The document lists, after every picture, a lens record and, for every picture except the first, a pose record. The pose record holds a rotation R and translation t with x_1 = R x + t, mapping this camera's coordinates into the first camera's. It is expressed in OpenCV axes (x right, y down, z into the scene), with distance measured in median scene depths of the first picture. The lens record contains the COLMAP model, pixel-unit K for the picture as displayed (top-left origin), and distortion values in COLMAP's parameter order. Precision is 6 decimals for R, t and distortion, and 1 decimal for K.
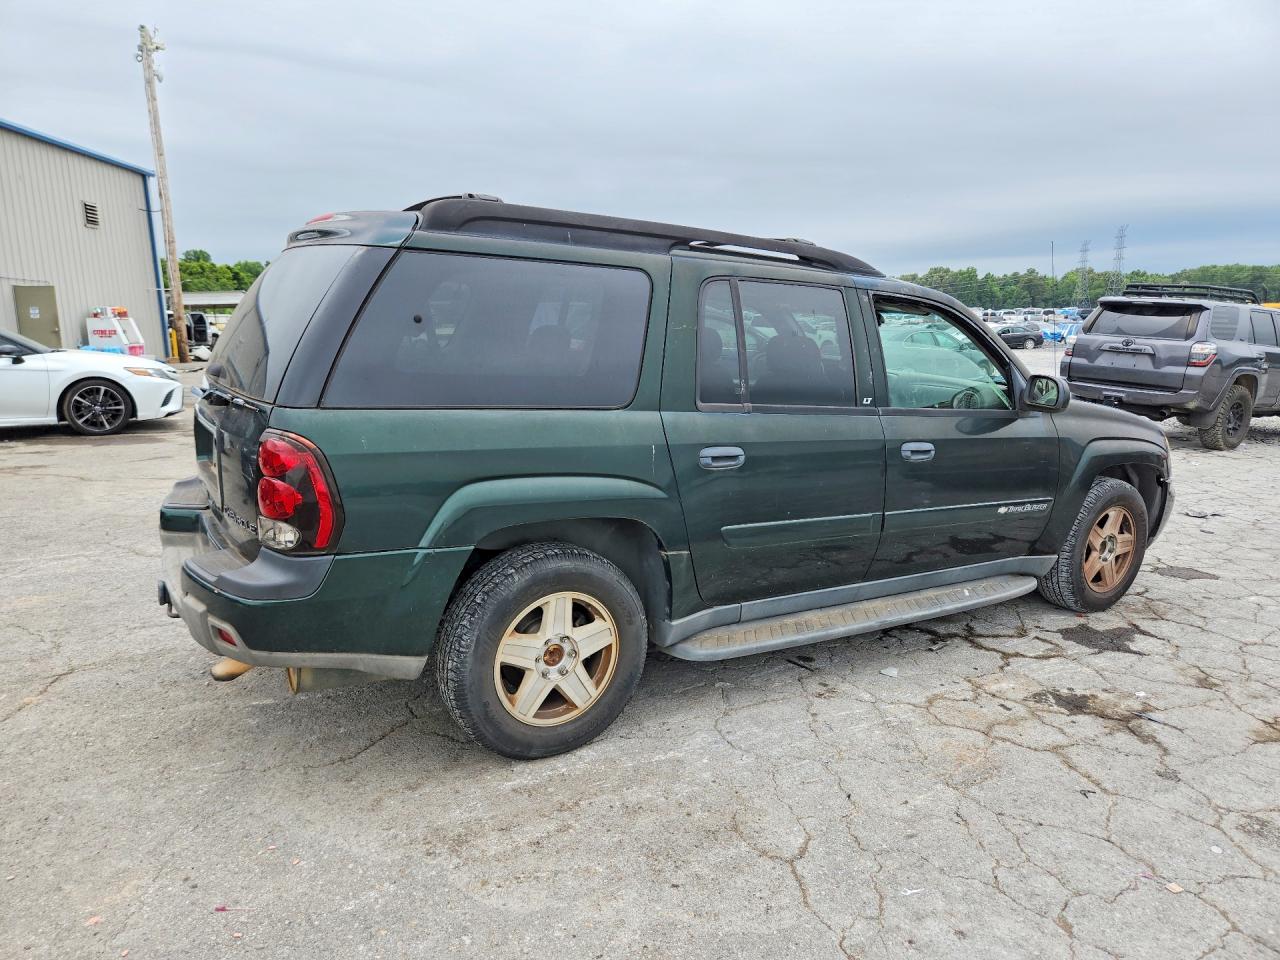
lens RADIAL K [[860.1, 0, 636.7], [0, 860.1, 459.1], [0, 0, 1]] dist [0.070126, -0.059136]
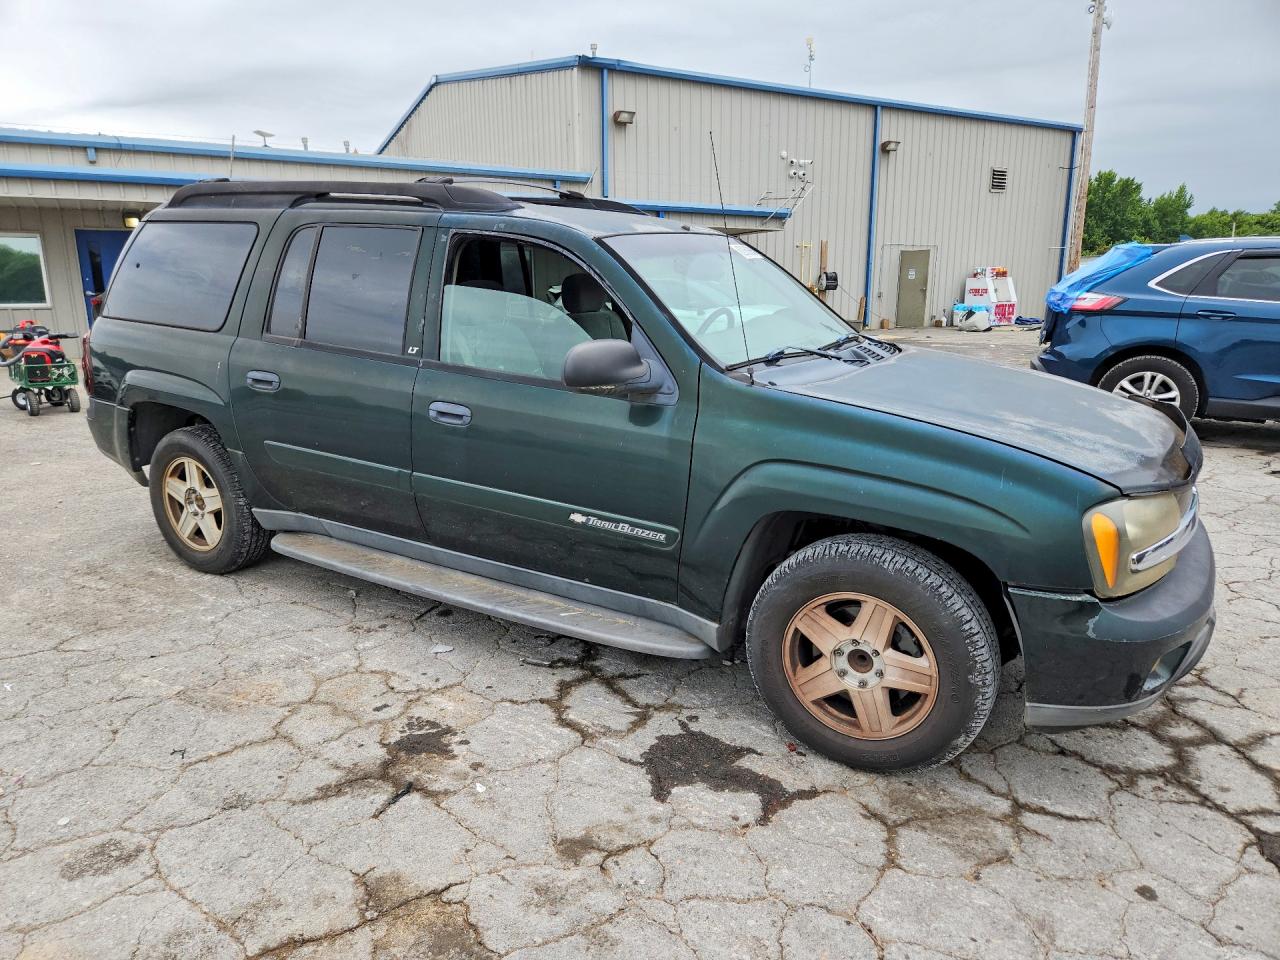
lens RADIAL K [[885.1, 0, 663.7], [0, 885.1, 485.5], [0, 0, 1]] dist [0.077173, -0.072982]
pose [[0.450588, 0.195115, -0.871149, 1.233793], [-0.137446, 0.979351, 0.148257, -0.102432], [0.882088, 0.052933, 0.468102, 0.780591]]
